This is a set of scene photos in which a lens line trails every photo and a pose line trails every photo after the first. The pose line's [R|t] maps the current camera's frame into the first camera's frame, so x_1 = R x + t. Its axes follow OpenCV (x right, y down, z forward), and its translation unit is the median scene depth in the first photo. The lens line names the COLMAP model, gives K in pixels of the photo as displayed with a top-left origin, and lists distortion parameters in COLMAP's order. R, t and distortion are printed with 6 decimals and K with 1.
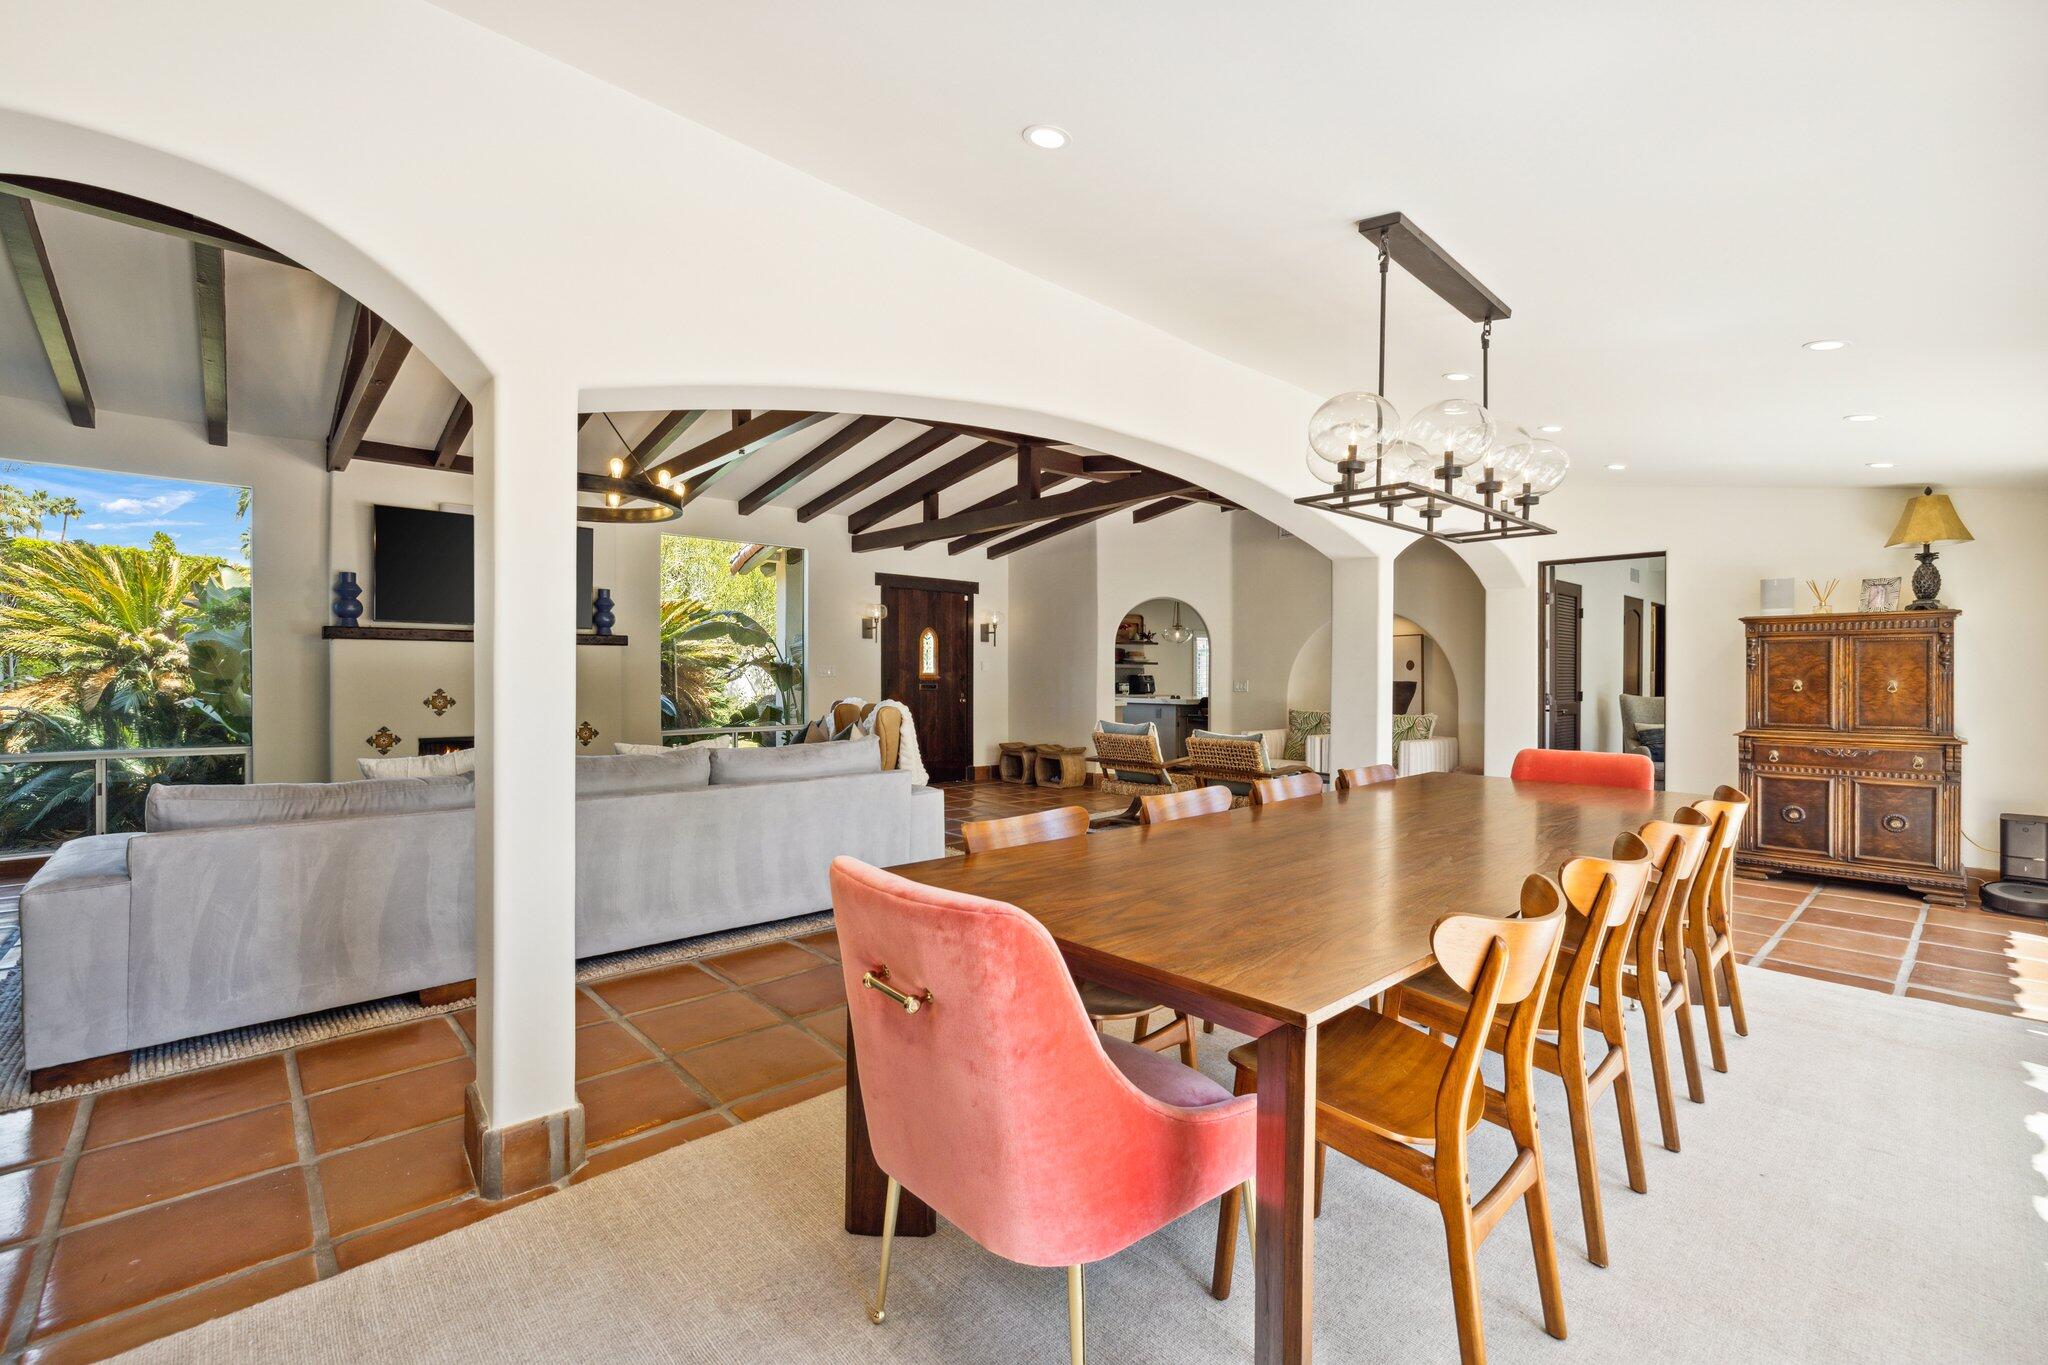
lens RADIAL K [[867.9, 0, 1029.1], [0, 867.9, 674.6], [0, 0, 1]] dist [0.002824, 0.000314]
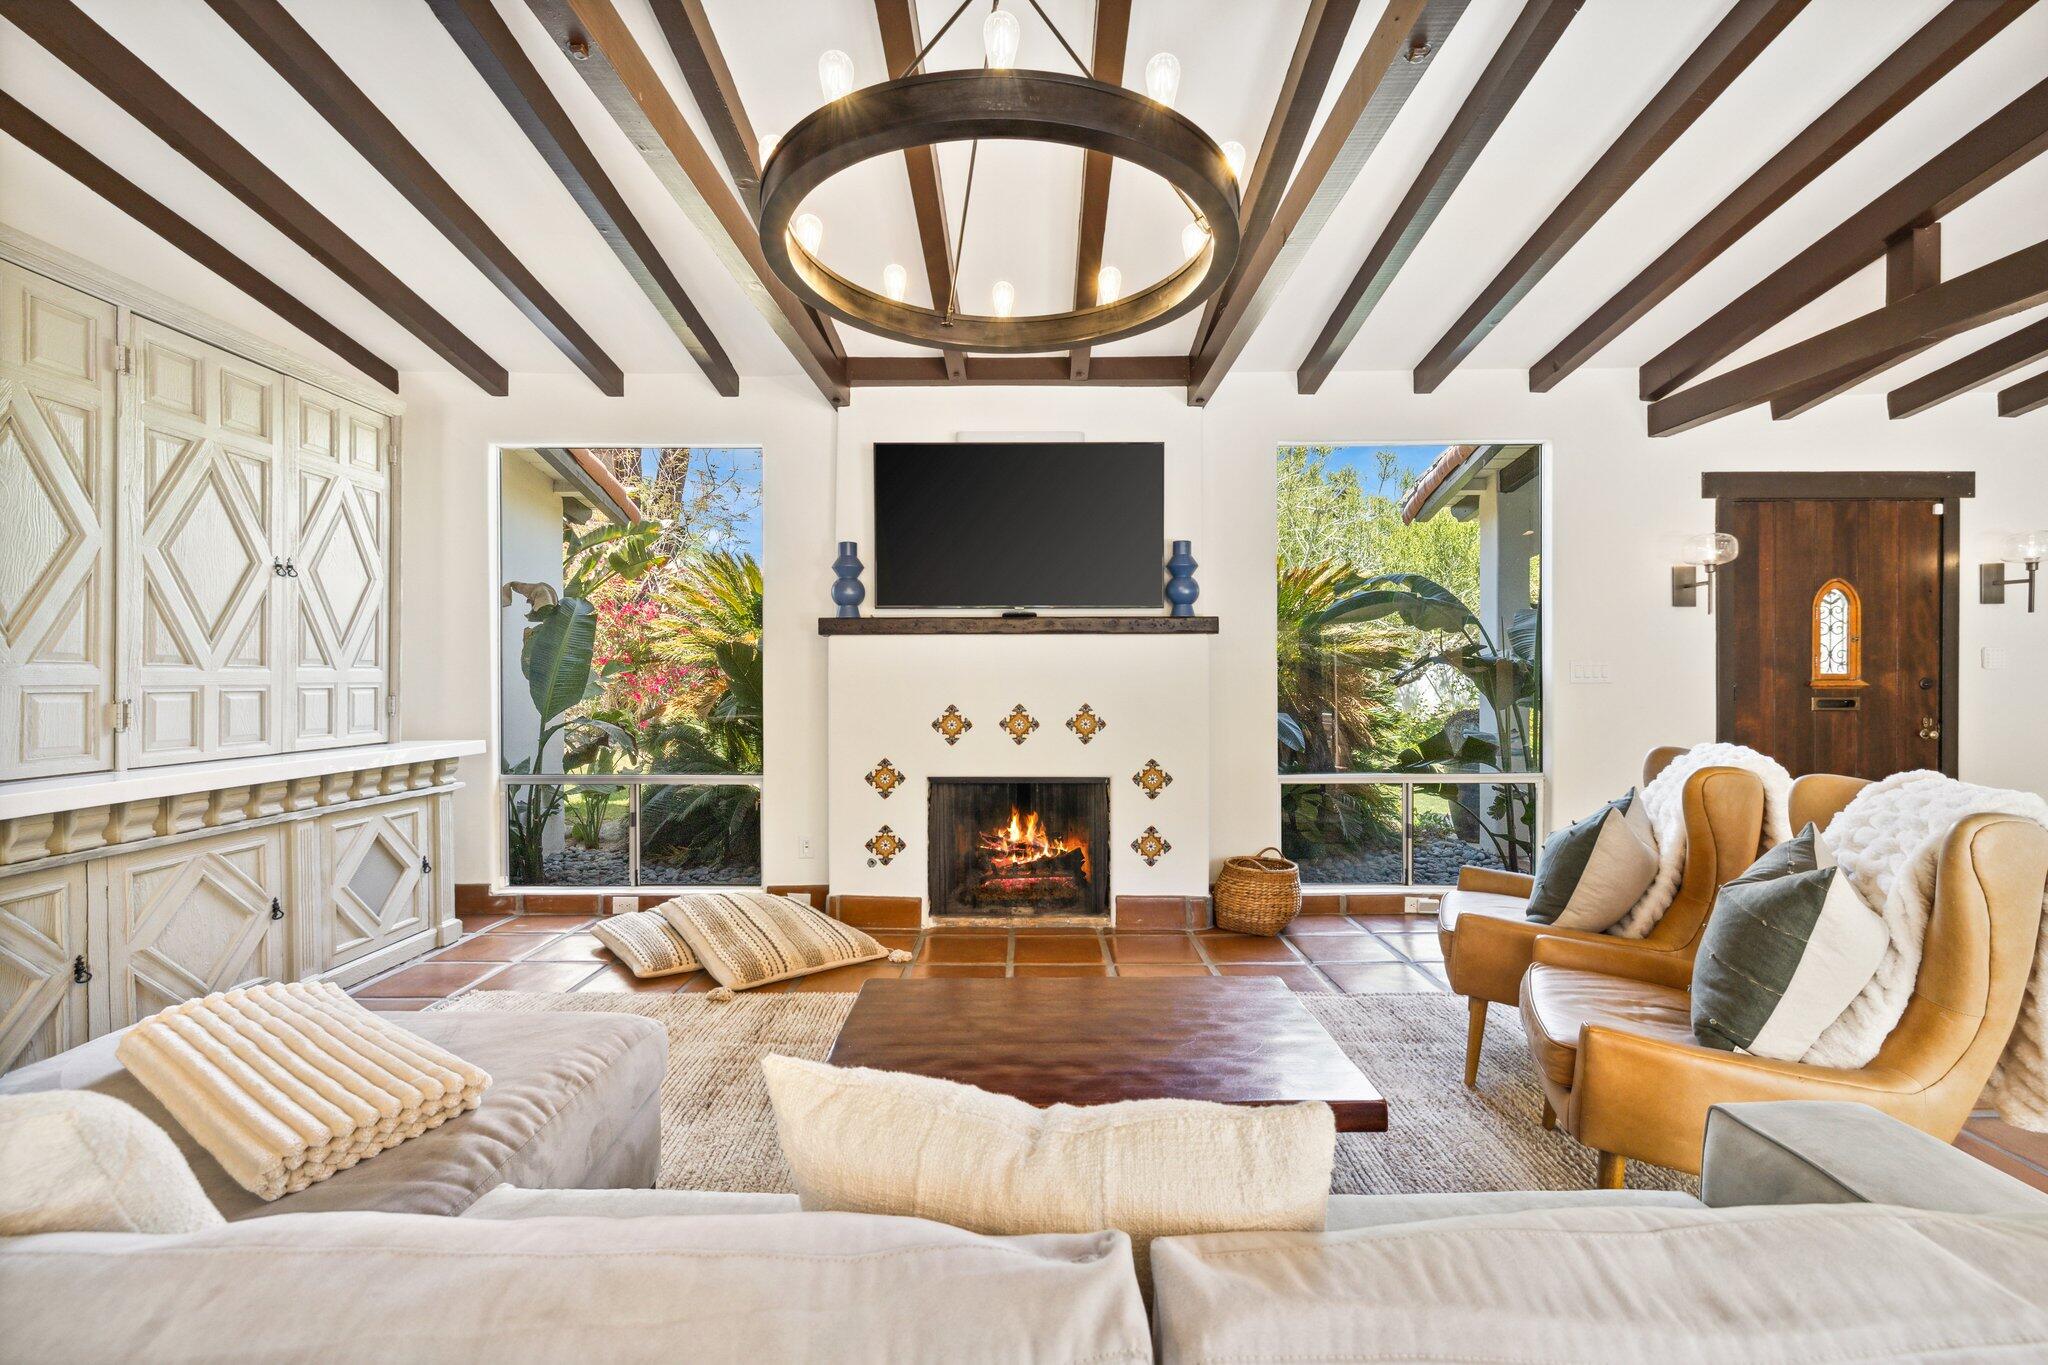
lens RADIAL K [[851.8, 0, 1024.0], [0, 851.8, 682.5], [0, 0, 1]] dist [0.001406, -0.000179]
pose [[0.726865, 0.002068, -0.686777, -0.125447], [0.005987, 0.999938, 0.009348, -0.004748], [0.686754, -0.010906, 0.726808, 0.382441]]
